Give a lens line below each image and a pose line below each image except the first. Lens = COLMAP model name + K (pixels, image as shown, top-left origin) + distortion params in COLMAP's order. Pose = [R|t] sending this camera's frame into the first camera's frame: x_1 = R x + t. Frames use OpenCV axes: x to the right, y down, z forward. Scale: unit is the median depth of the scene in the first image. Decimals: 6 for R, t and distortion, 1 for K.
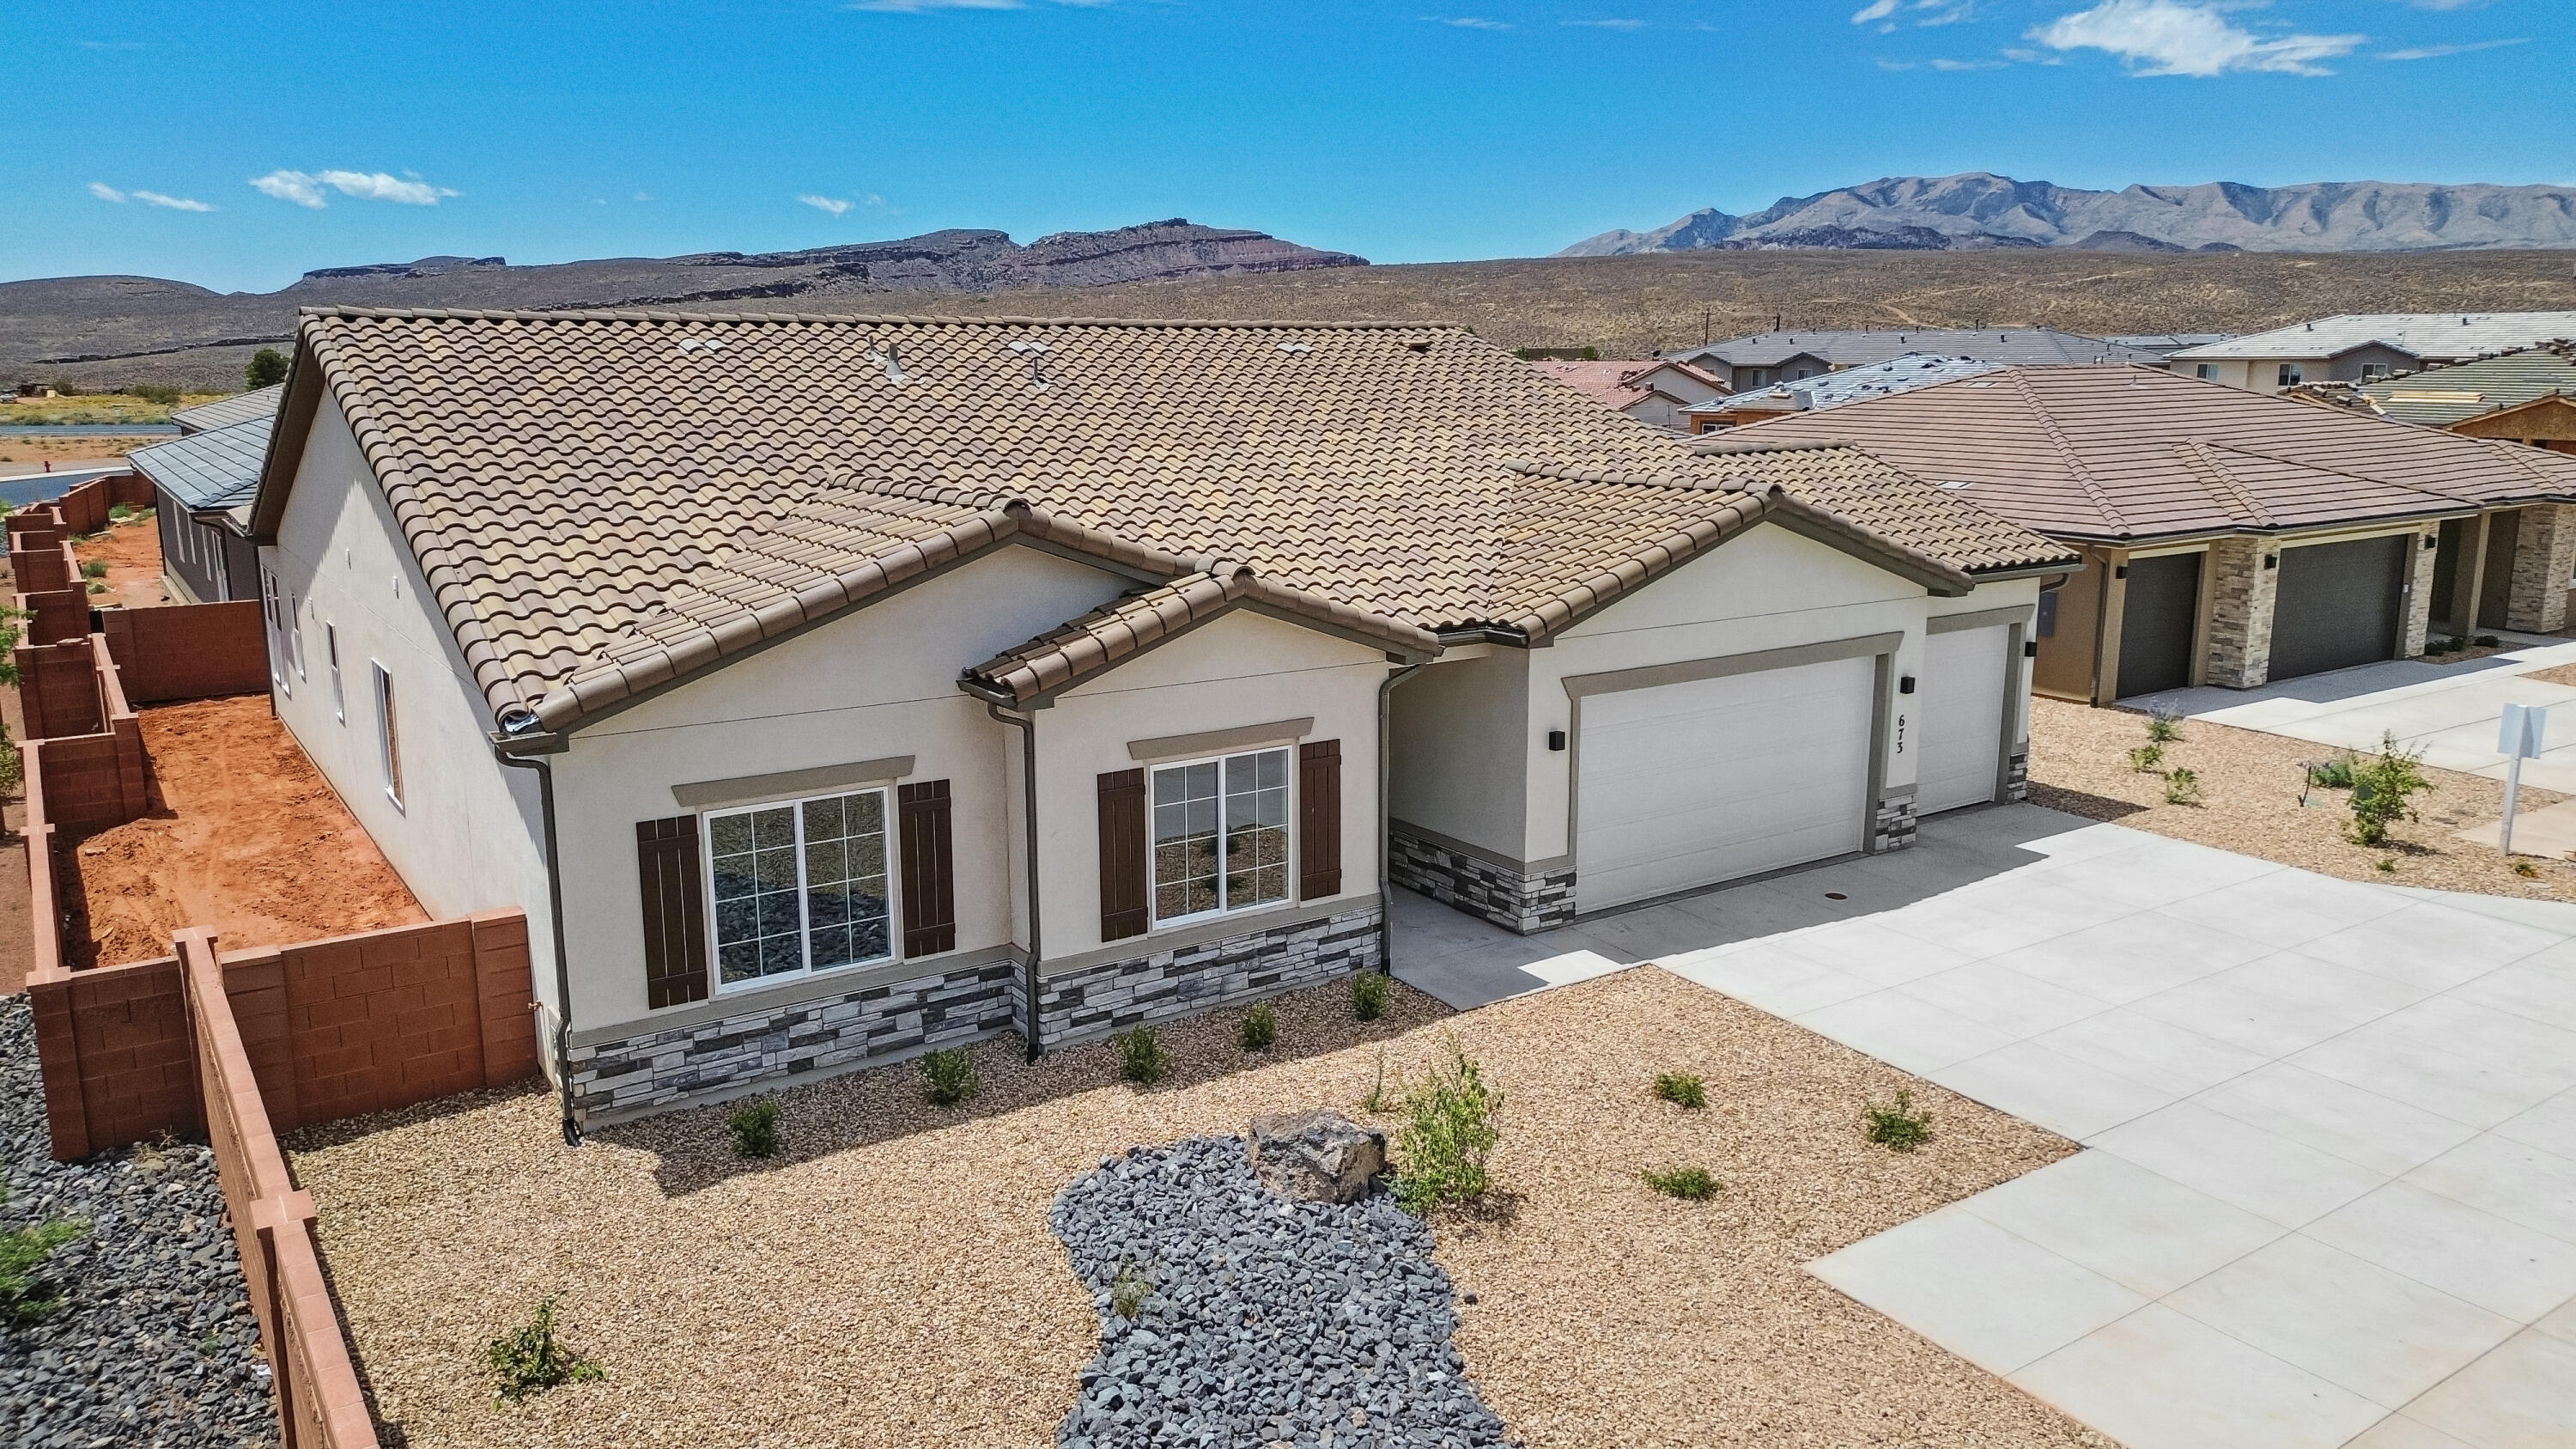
lens RADIAL K [[1814.7, 0, 1324.7], [0, 1814.7, 608.1], [0, 0, 1]] dist [0.078314, -0.077294]
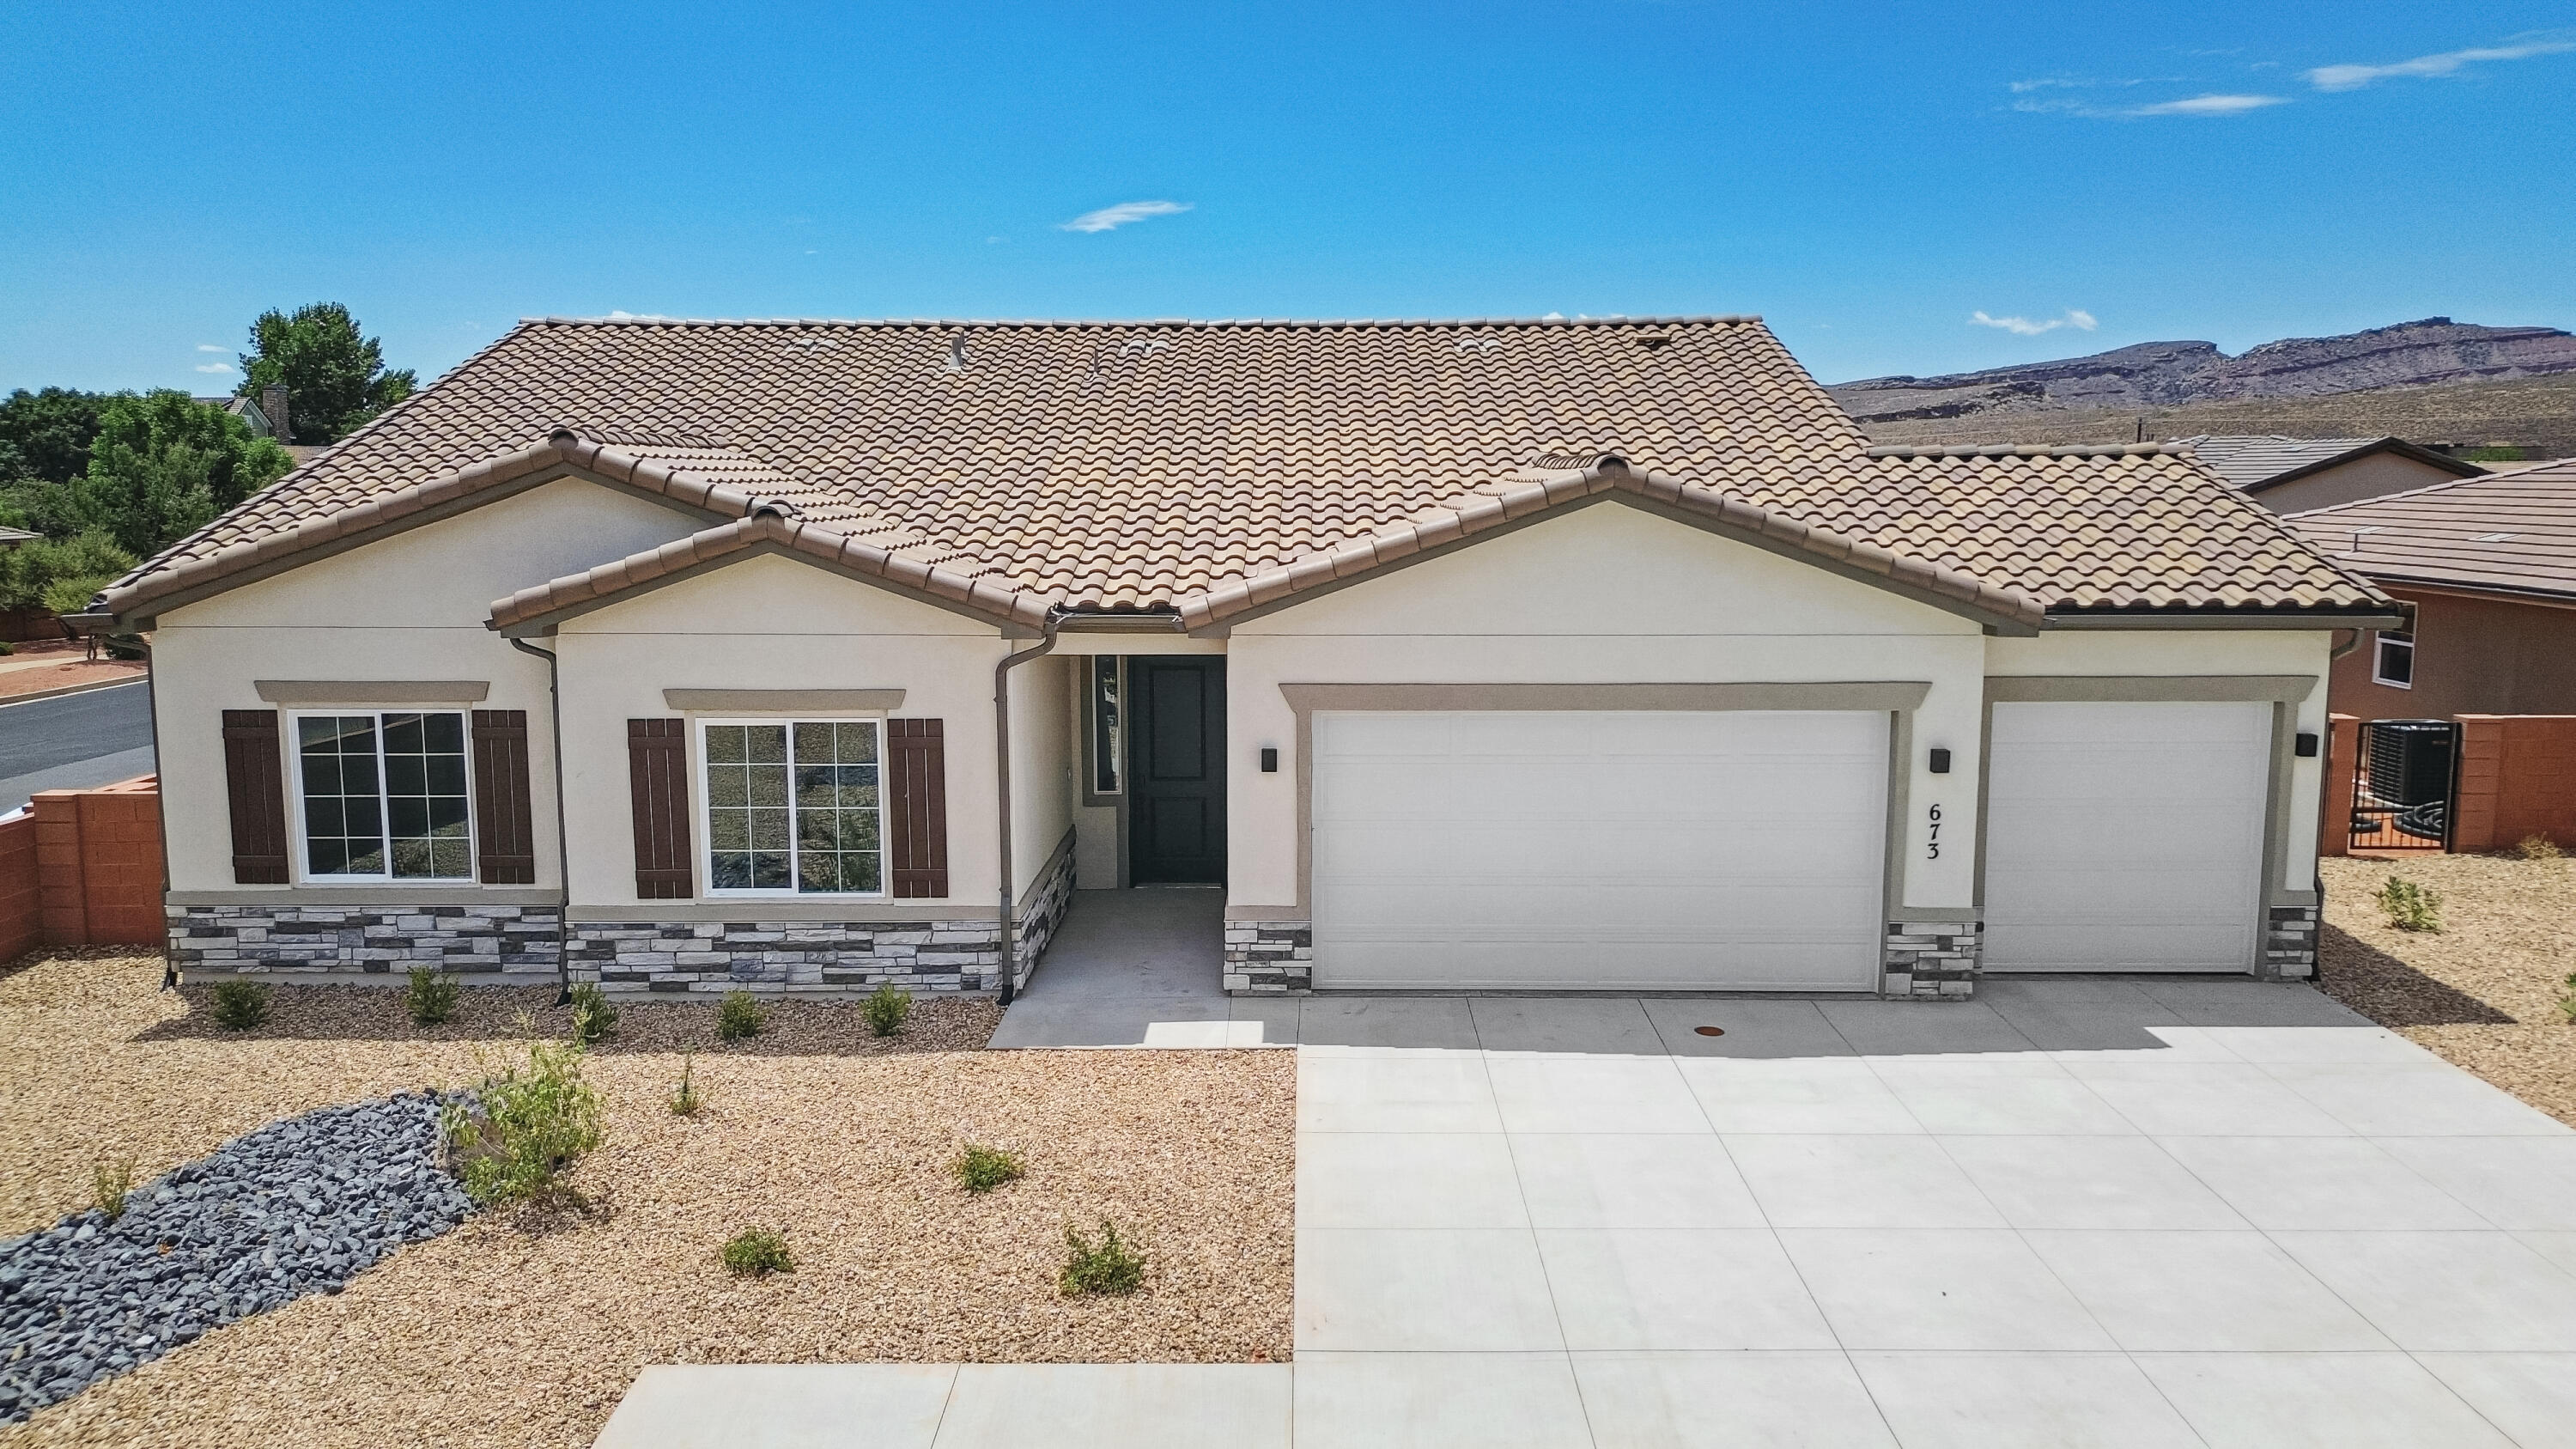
lens RADIAL K [[1814.7, 0, 1336.9], [0, 1814.7, 712.2], [0, 0, 1]] dist [0.078314, -0.077294]
pose [[0.822951, 0.074580, -0.563195, 0.684167], [-0.080054, 0.996678, 0.015006, 0.041981], [0.562443, 0.032737, 0.826187, 0.399427]]
